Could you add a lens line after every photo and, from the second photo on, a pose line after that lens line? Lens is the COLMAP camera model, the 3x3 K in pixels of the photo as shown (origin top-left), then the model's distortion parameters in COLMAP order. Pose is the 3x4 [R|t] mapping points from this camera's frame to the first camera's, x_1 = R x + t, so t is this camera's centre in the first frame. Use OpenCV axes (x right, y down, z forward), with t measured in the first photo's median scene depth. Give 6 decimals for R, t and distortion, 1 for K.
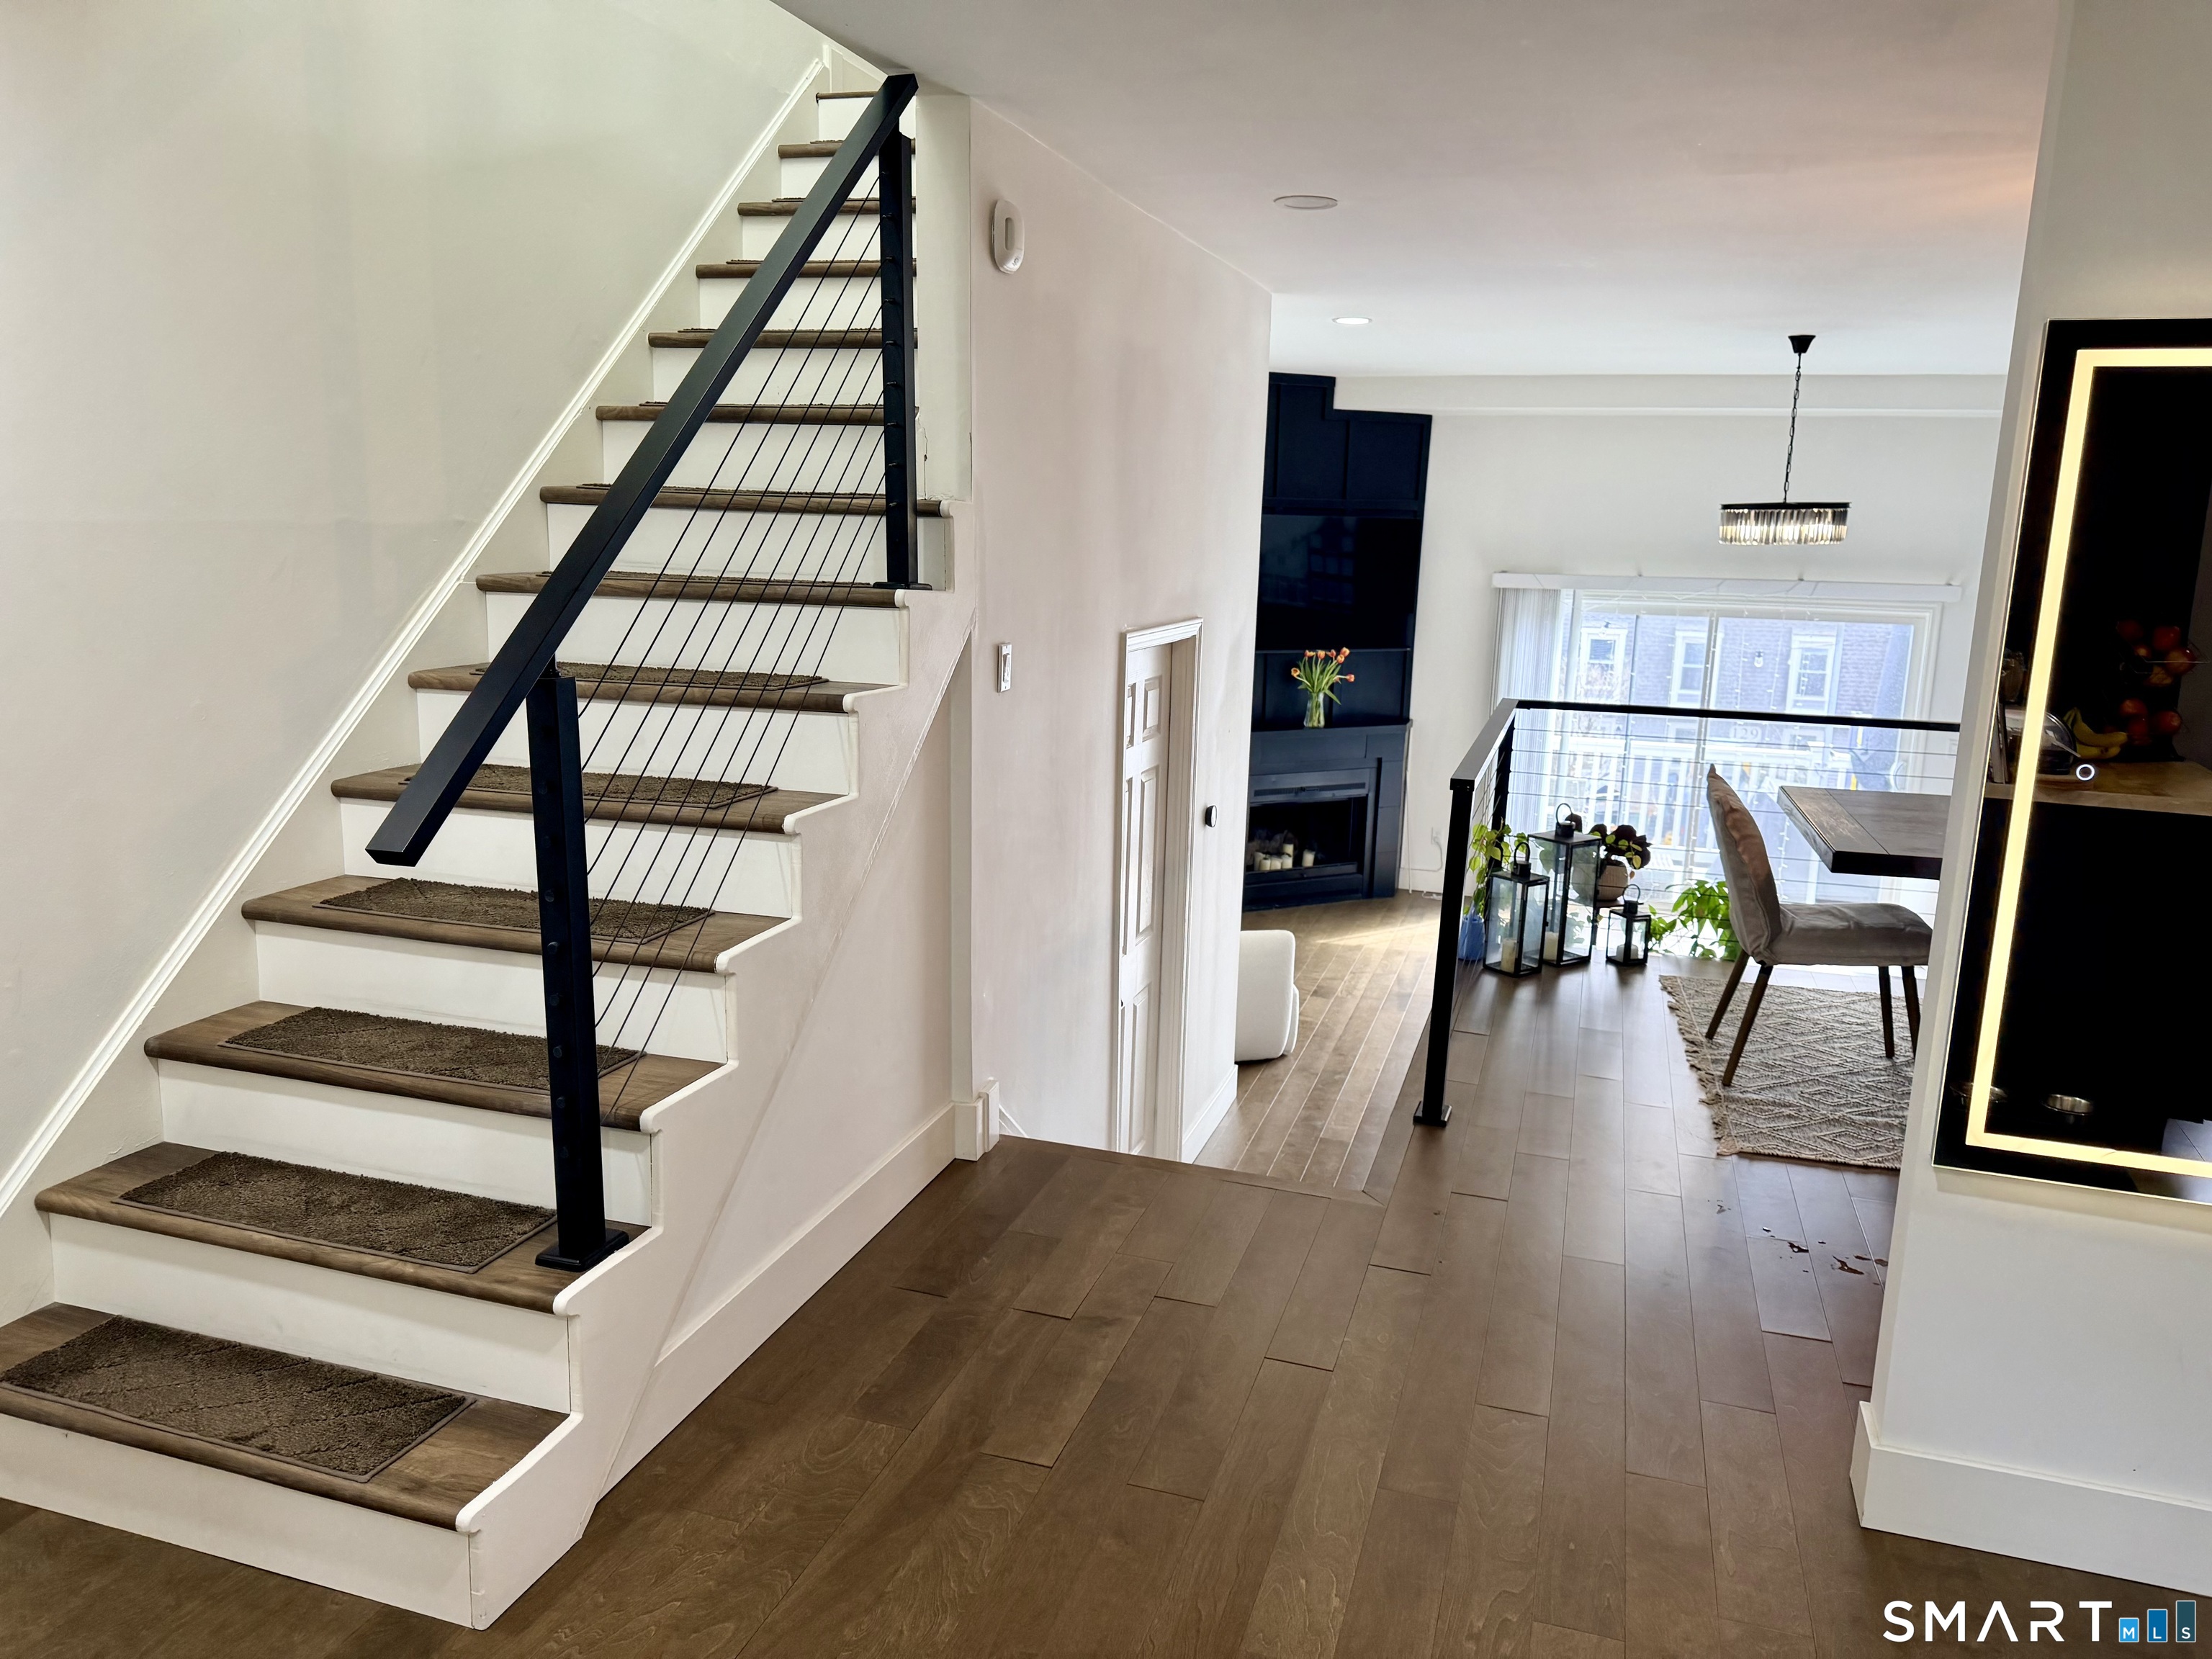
lens RADIAL K [[1541.3, 0, 1106.9], [0, 1541.3, 843.1], [0, 0, 1]] dist [0.175286, -0.405456]
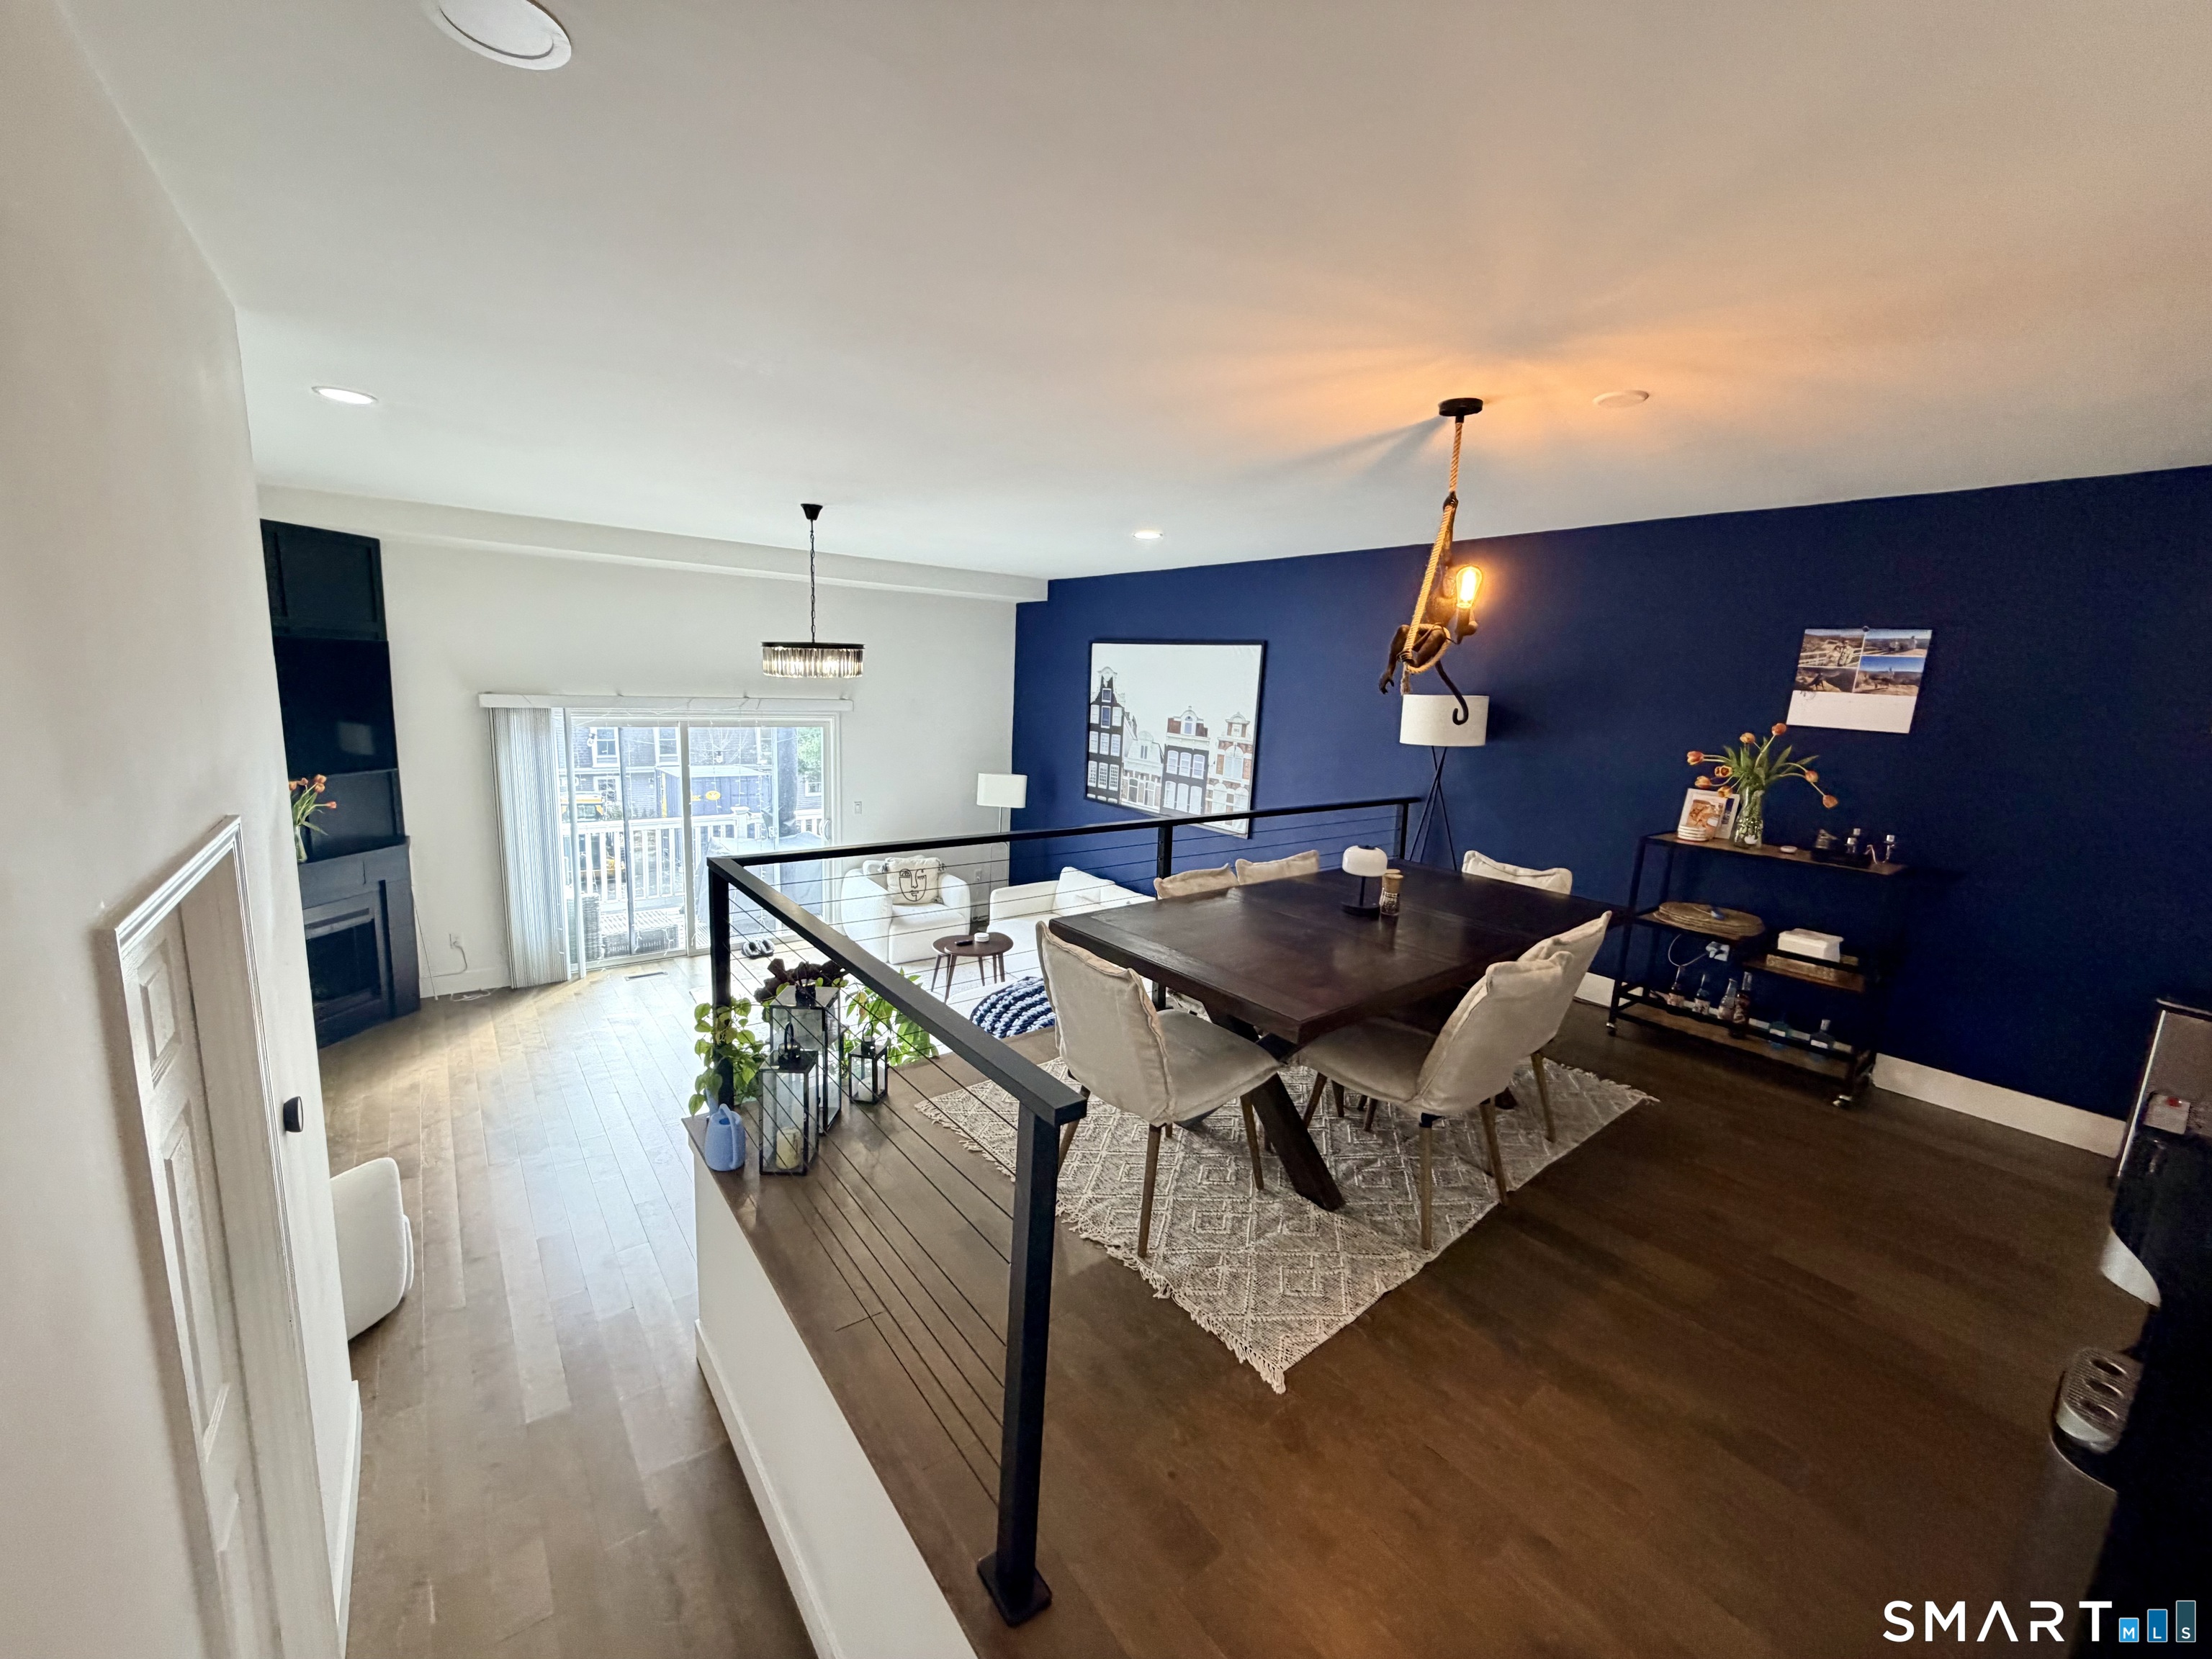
lens RADIAL K [[877.1, 0, 1103.4], [0, 877.1, 831.1], [0, 0, 1]] dist [-0.004646, 0.001057]
pose [[0.567559, -0.145017, 0.810461, -0.010606], [0.139413, 0.987079, 0.078989, -0.068757], [-0.811444, 0.068158, 0.580443, 0.313057]]
